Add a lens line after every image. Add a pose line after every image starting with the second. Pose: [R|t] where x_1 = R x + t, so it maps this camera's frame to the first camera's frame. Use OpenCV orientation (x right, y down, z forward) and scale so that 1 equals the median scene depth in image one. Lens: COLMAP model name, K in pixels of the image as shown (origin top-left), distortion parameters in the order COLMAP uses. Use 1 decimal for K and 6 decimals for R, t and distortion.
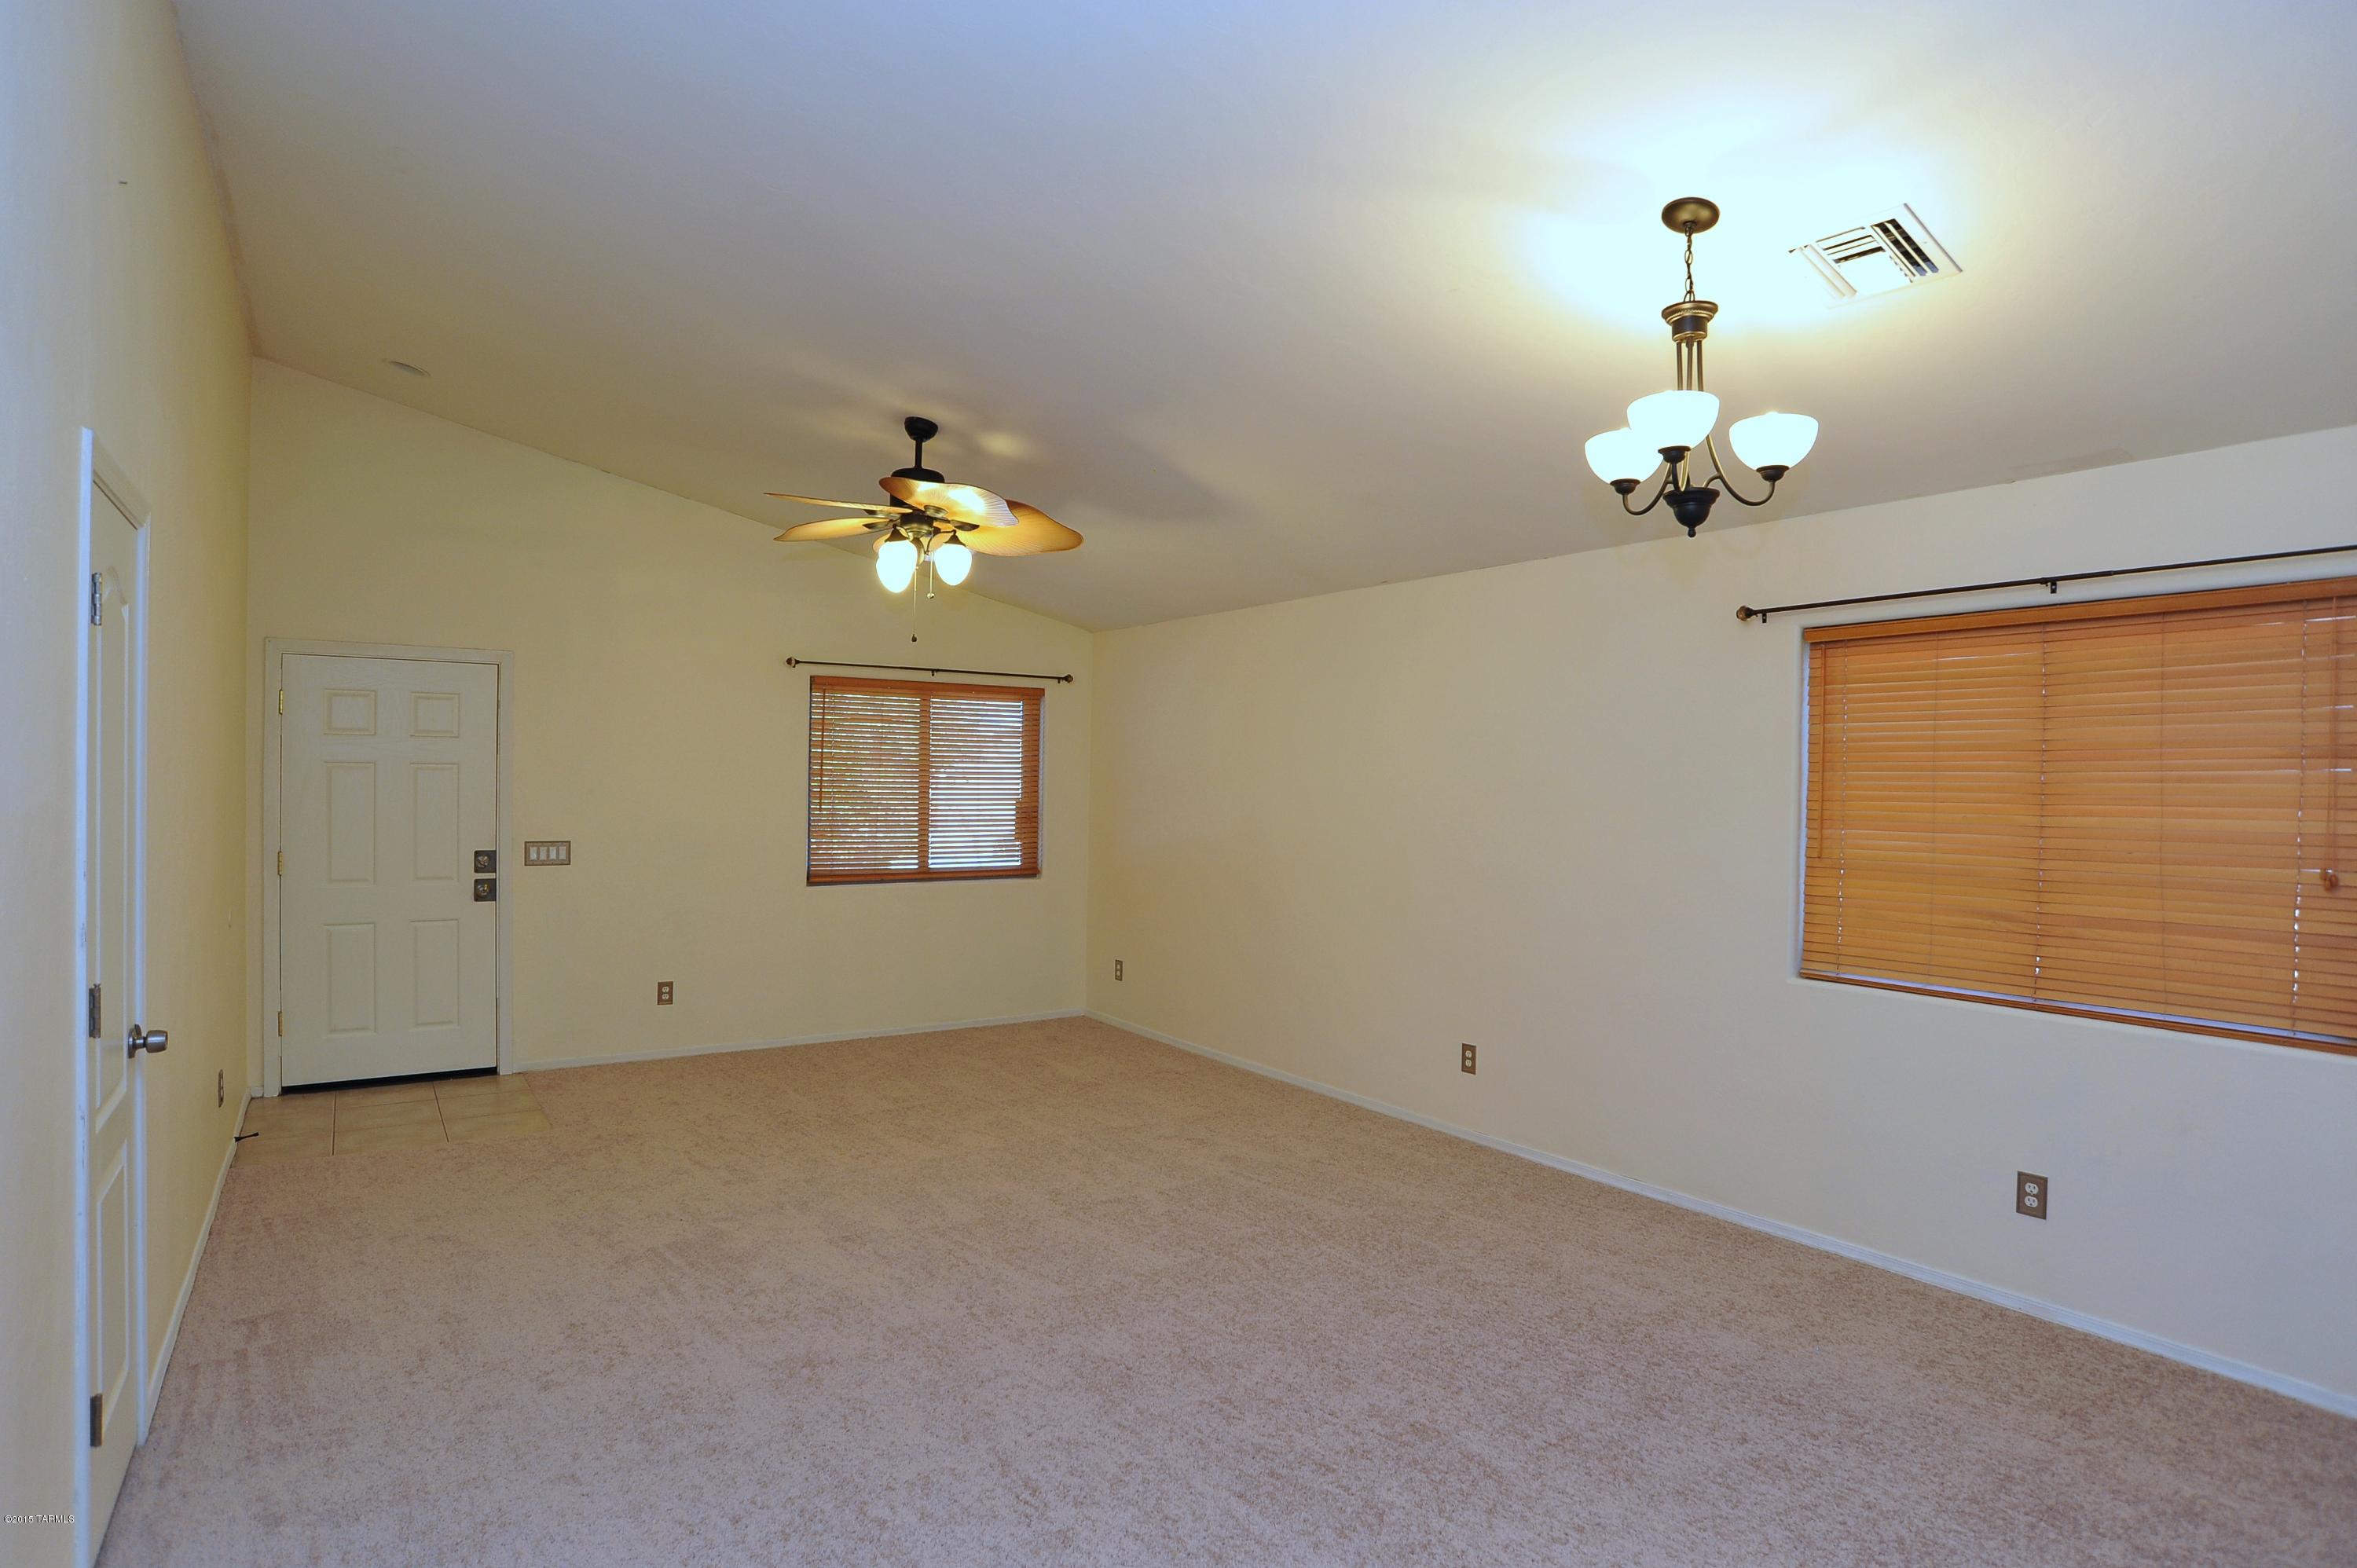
lens RADIAL K [[1296.8, 0, 1184.9], [0, 1296.8, 794.2], [0, 0, 1]] dist [-0.035567, 0.000629]
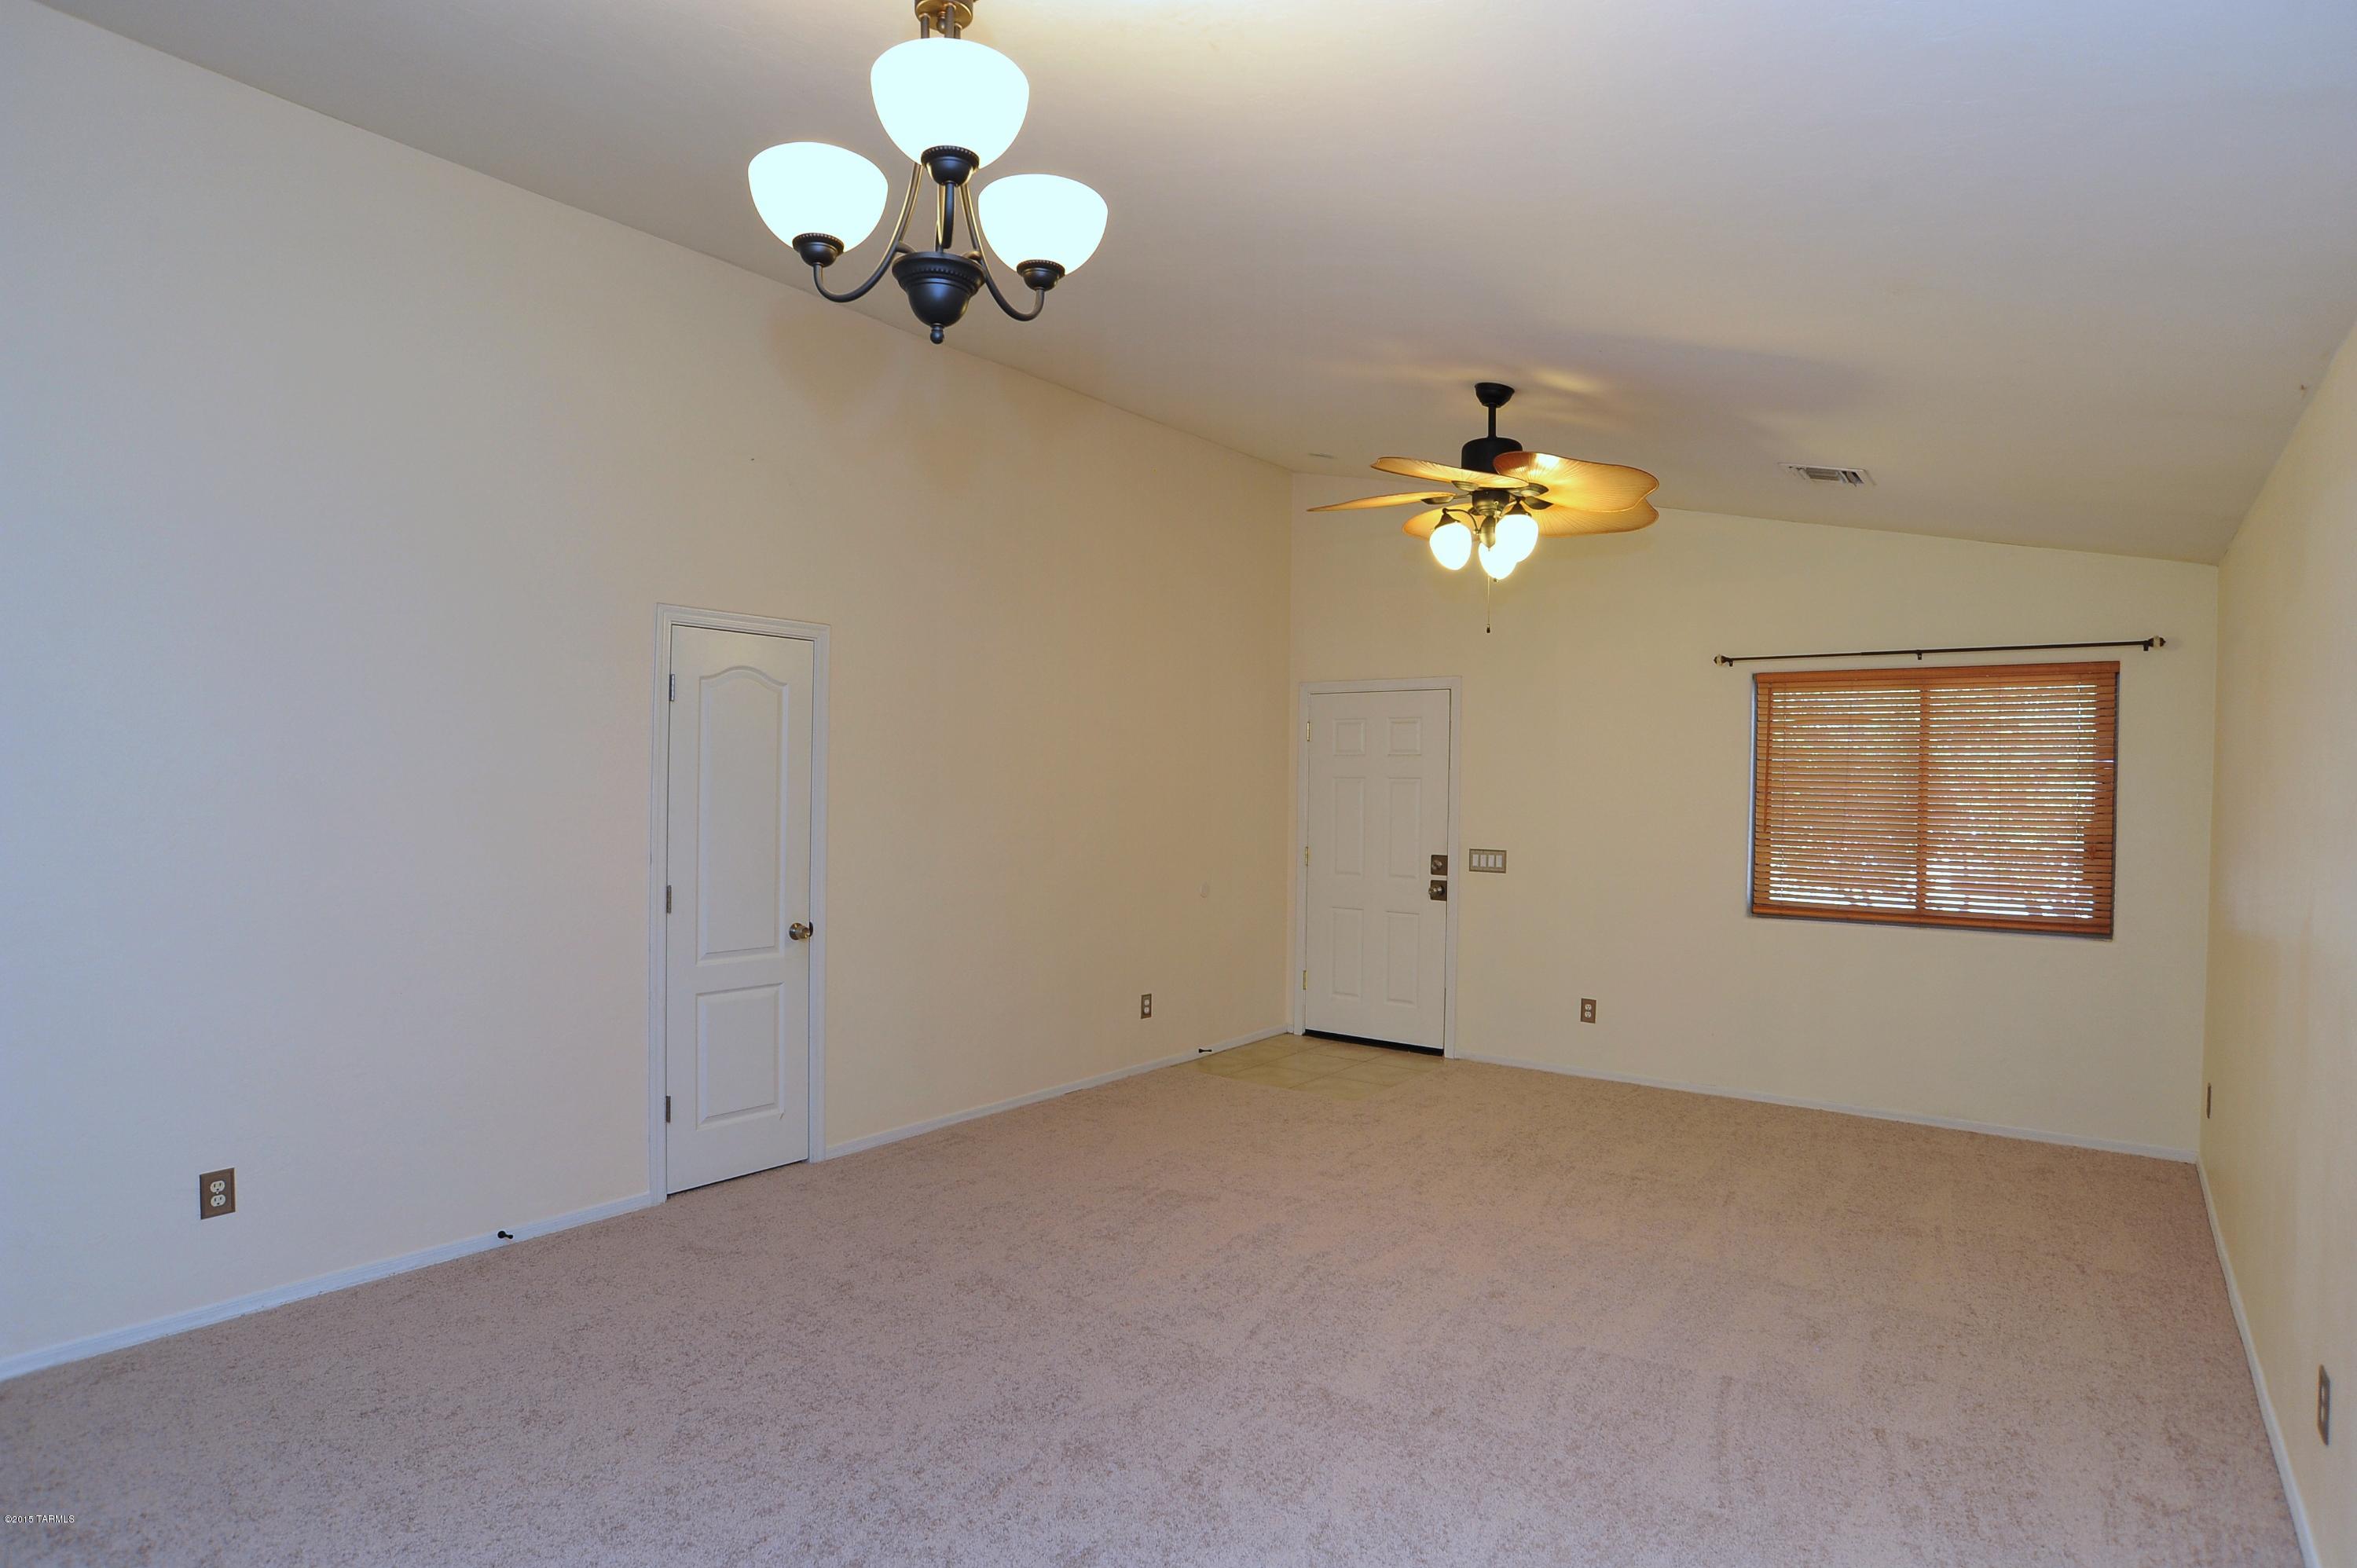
lens RADIAL K [[1266.9, 0, 1182.8], [0, 1266.9, 791.1], [0, 0, 1]] dist [-0.106998, 0.055267]
pose [[0.312999, -0.008695, -0.949714, 0.424864], [-0.026123, 0.999501, -0.017760, 0.012981], [0.949394, 0.030368, 0.312616, 0.427712]]
